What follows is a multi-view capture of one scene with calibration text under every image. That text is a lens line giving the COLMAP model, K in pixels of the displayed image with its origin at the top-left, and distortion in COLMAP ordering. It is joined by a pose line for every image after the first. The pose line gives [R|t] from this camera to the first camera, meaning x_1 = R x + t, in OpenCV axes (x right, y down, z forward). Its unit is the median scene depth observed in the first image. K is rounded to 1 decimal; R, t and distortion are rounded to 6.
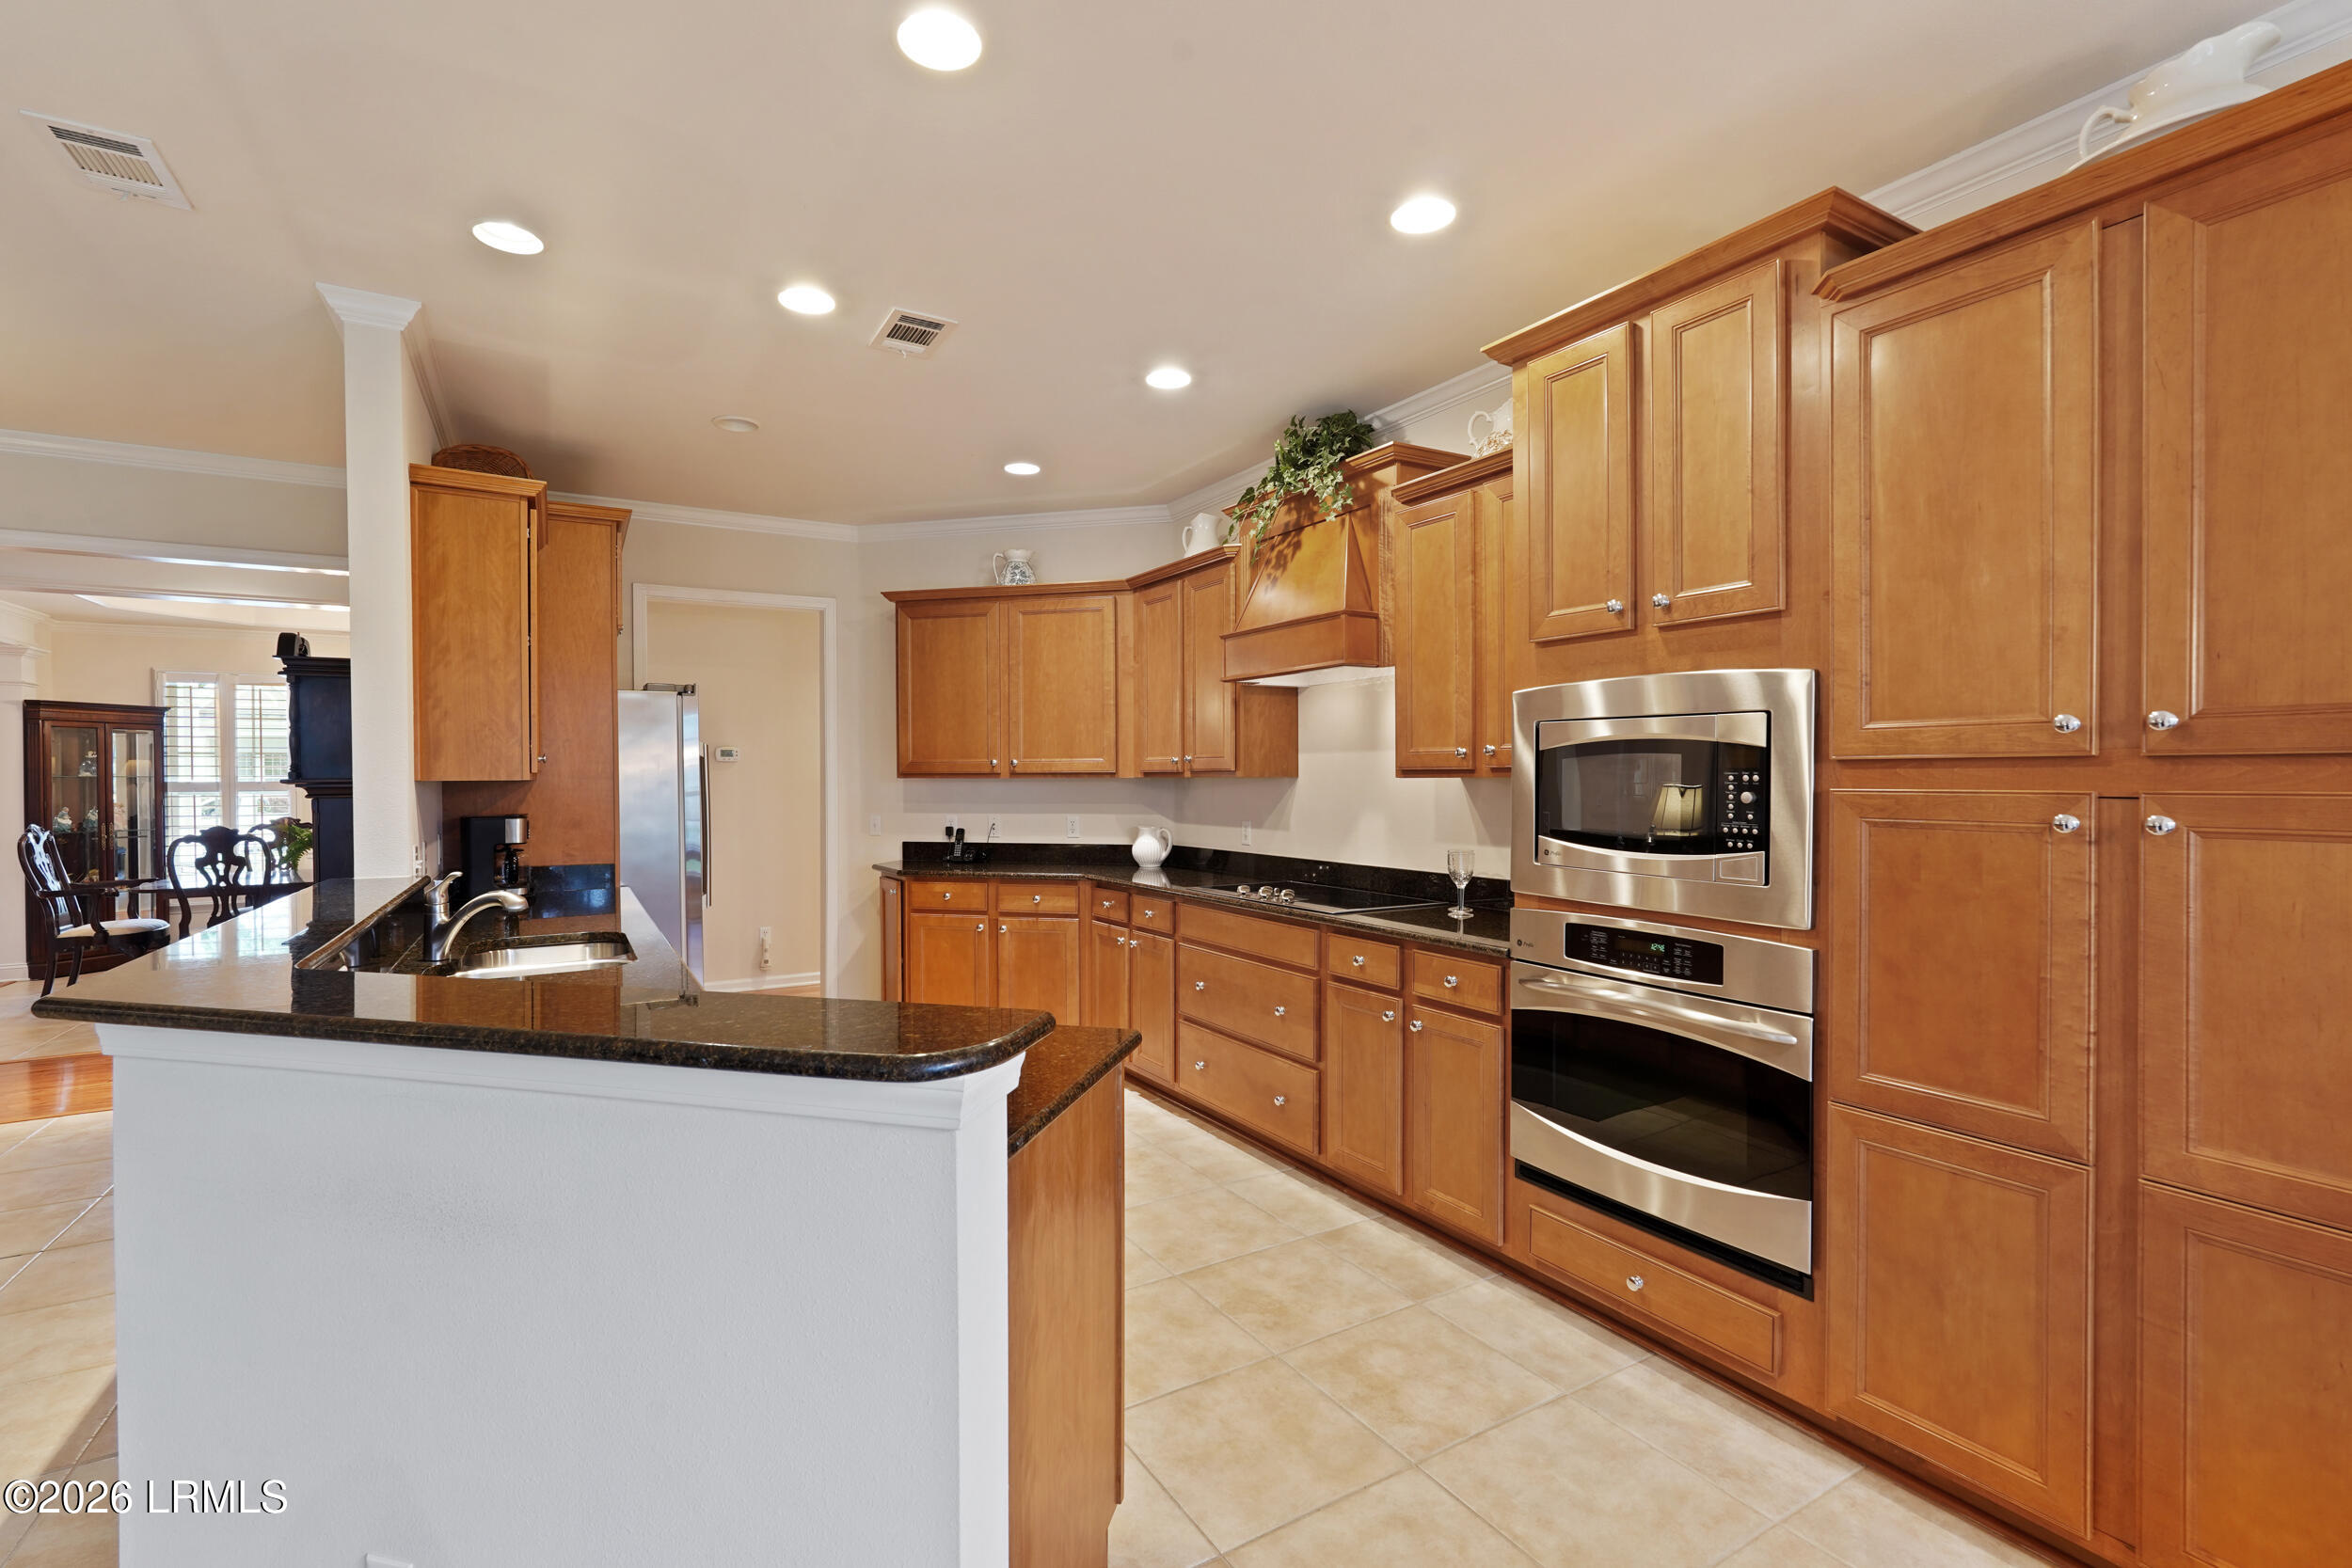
lens RADIAL K [[1042.9, 0, 1182.7], [0, 1042.9, 781.7], [0, 0, 1]] dist [-0.011071, 0.007555]
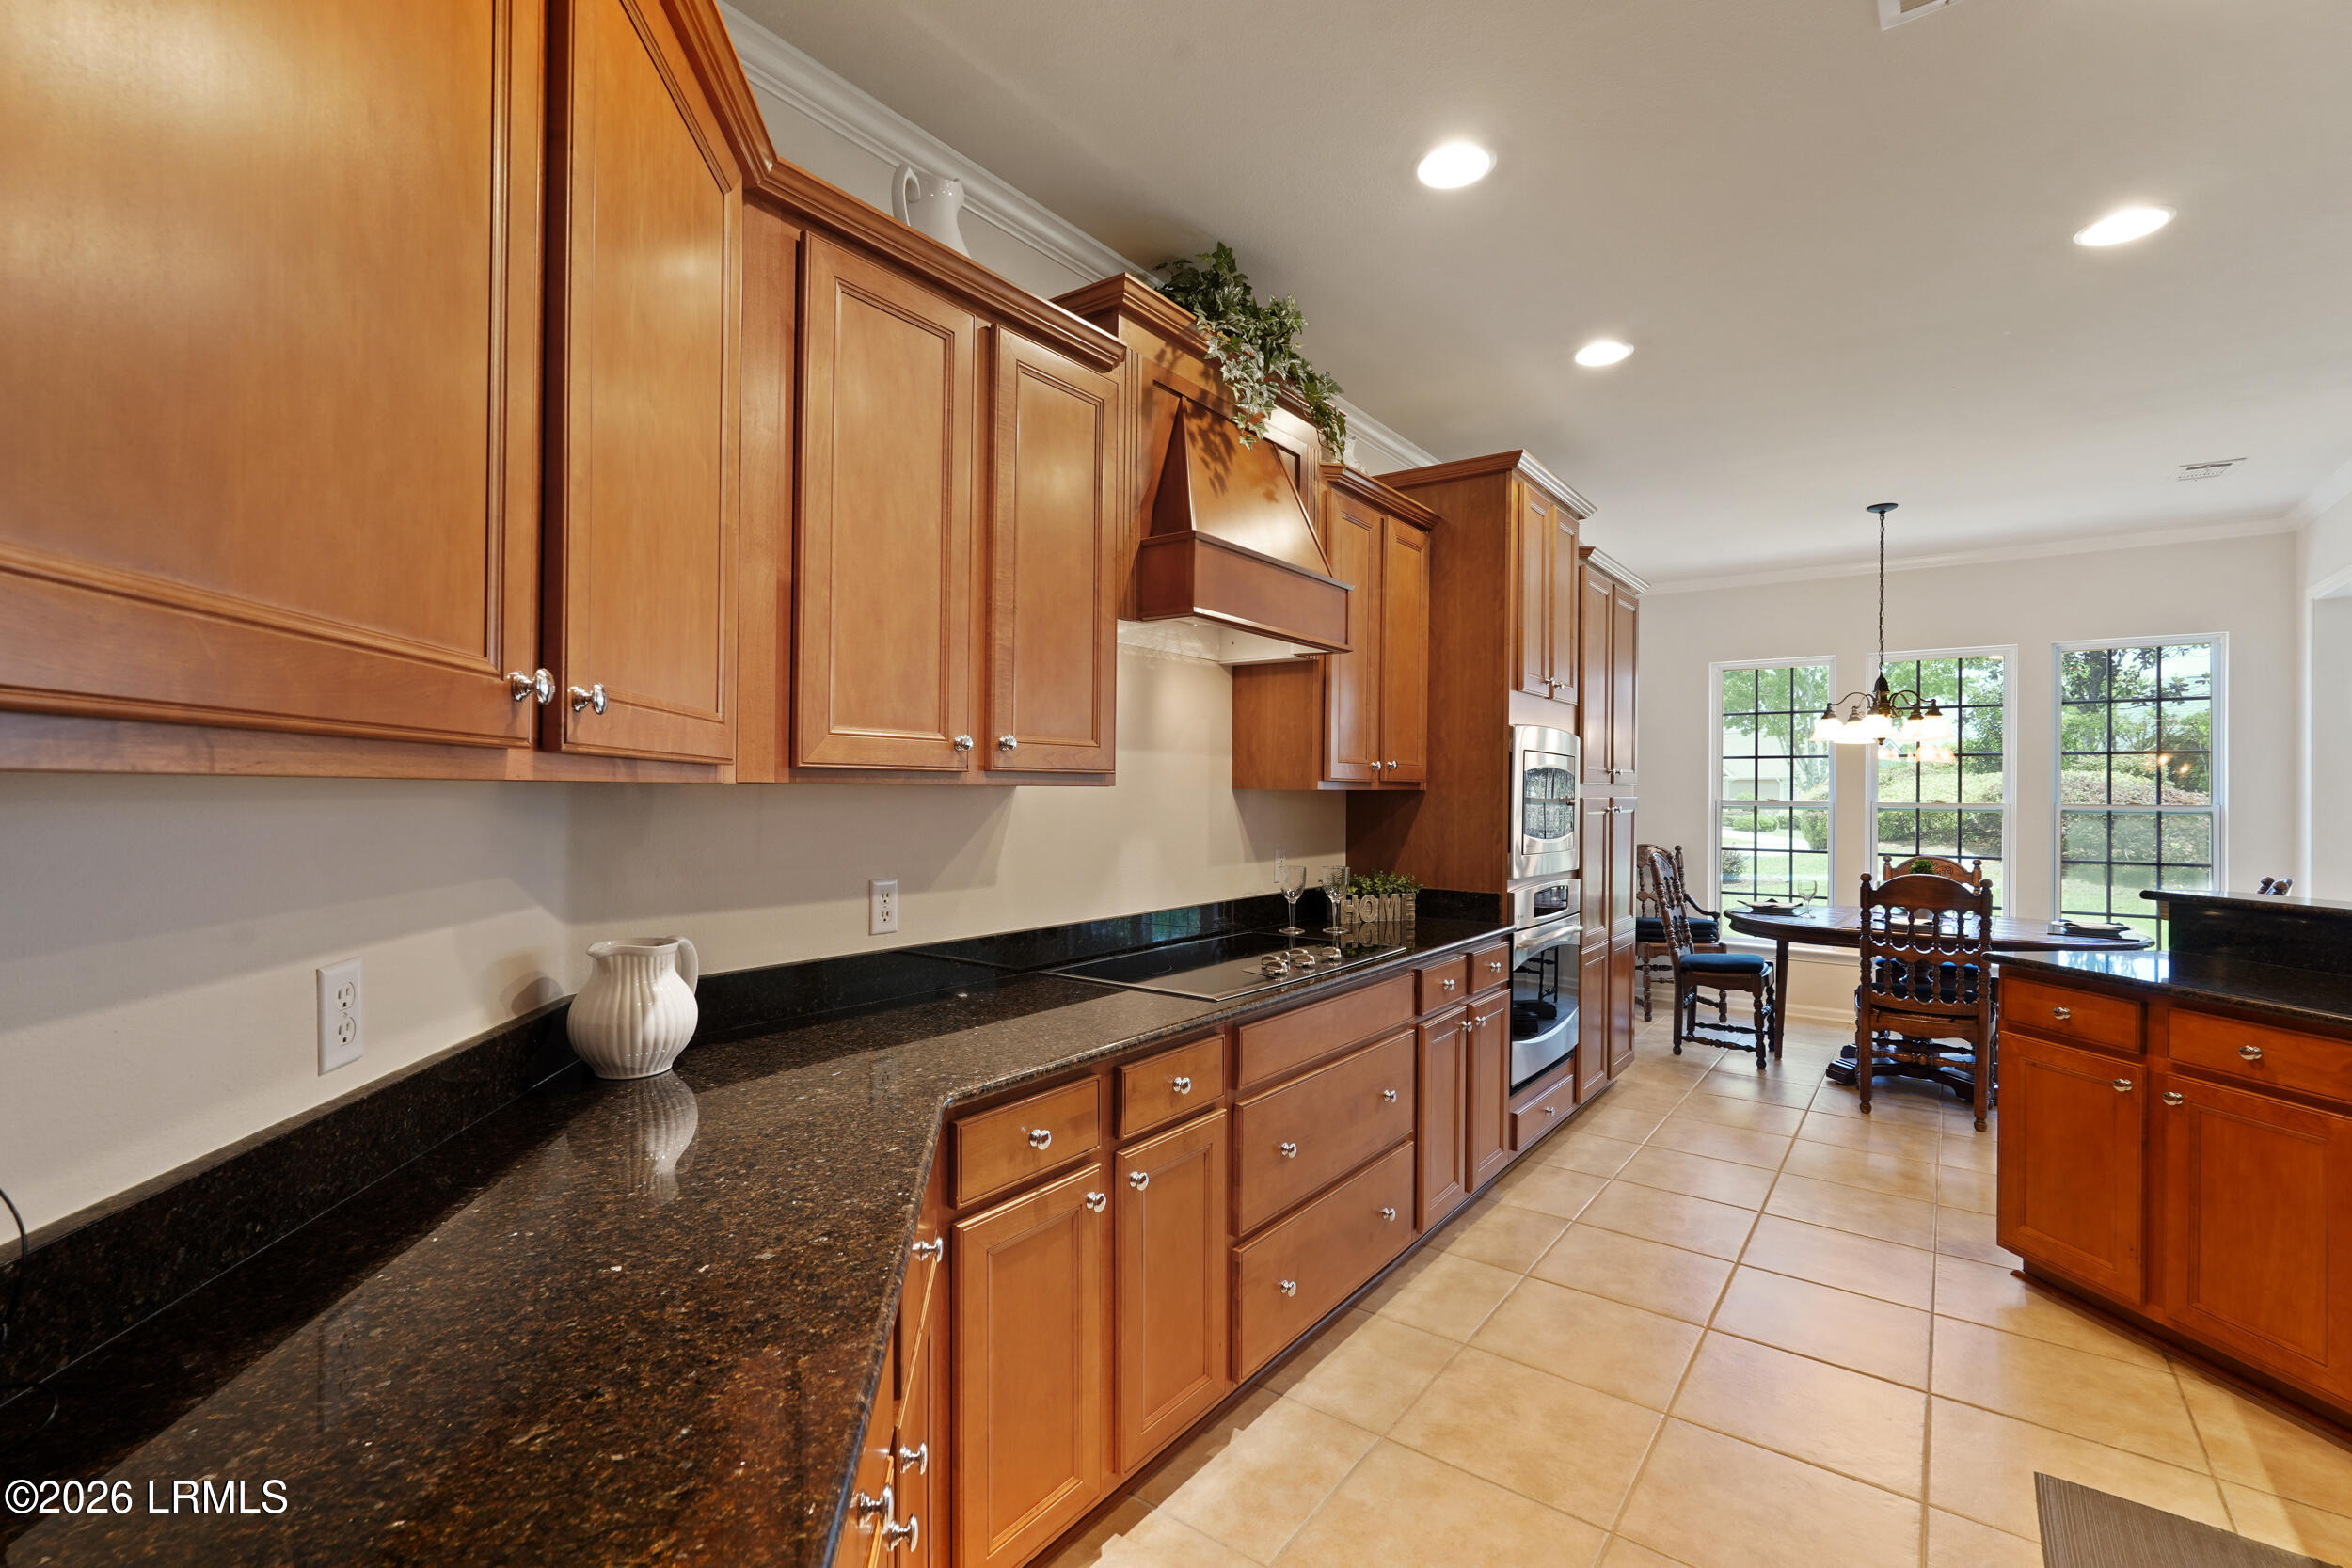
lens RADIAL K [[1042.9, 0, 1177.2], [0, 1042.9, 786.6], [0, 0, 1]] dist [-0.011071, 0.007555]
pose [[-0.377031, 0.001491, 0.926199, -0.474714], [-0.003176, 0.999991, -0.002902, -0.002553], [-0.926195, -0.004036, -0.377023, 1.232819]]
